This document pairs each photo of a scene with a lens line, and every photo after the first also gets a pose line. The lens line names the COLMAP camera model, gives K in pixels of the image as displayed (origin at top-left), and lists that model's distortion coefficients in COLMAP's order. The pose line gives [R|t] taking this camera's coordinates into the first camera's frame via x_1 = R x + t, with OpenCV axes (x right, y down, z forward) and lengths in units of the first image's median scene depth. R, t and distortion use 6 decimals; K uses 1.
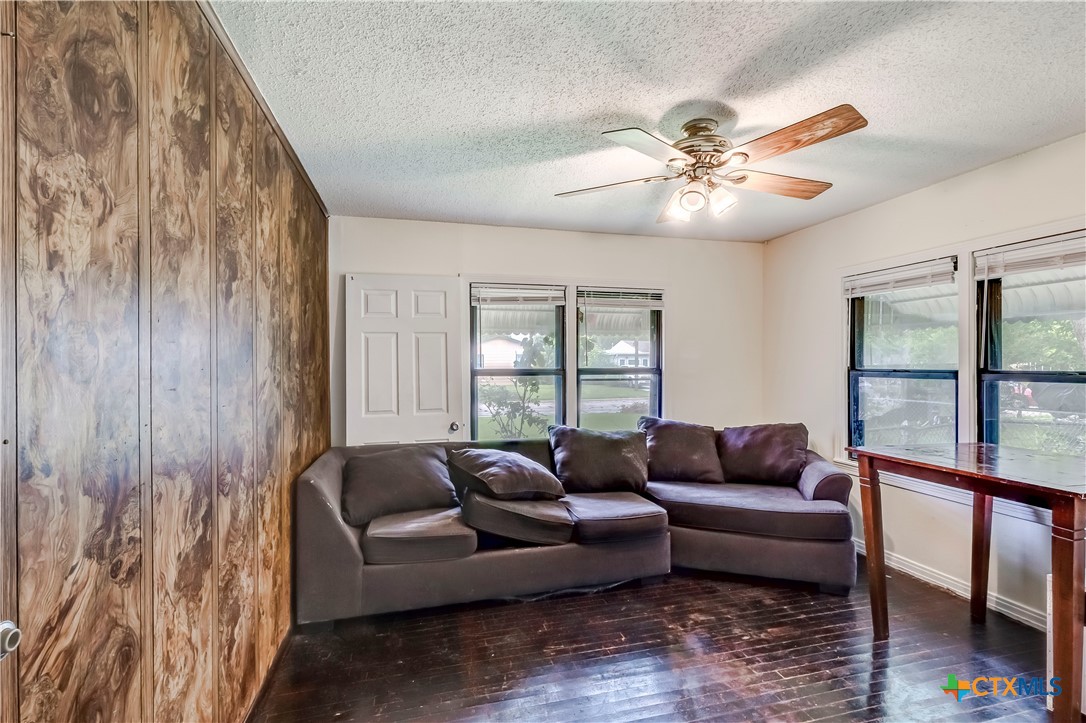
lens RADIAL K [[495.7, 0, 534.0], [0, 495.7, 365.0], [0, 0, 1]] dist [0.003142, -0.001973]
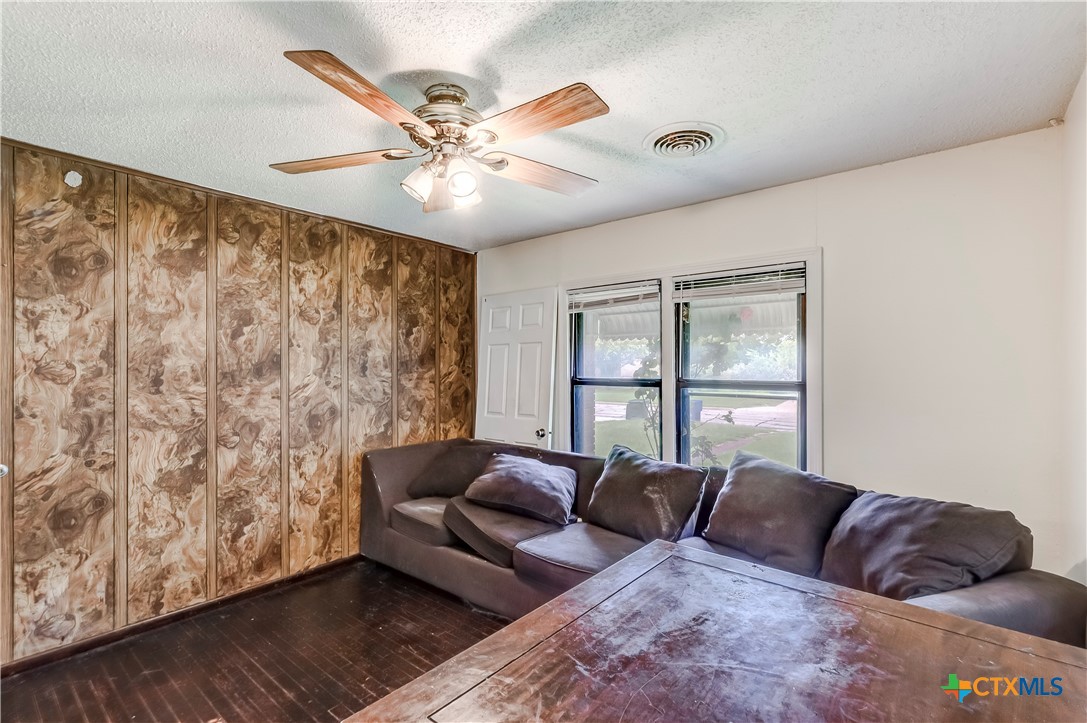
lens RADIAL K [[496.2, 0, 539.7], [0, 496.2, 365.4], [0, 0, 1]] dist [0.003142, -0.001973]
pose [[0.583461, 0.002260, -0.812138, 0.936895], [-0.002407, 0.999997, 0.001054, -0.024912], [0.812138, 0.001340, 0.583464, 0.548441]]
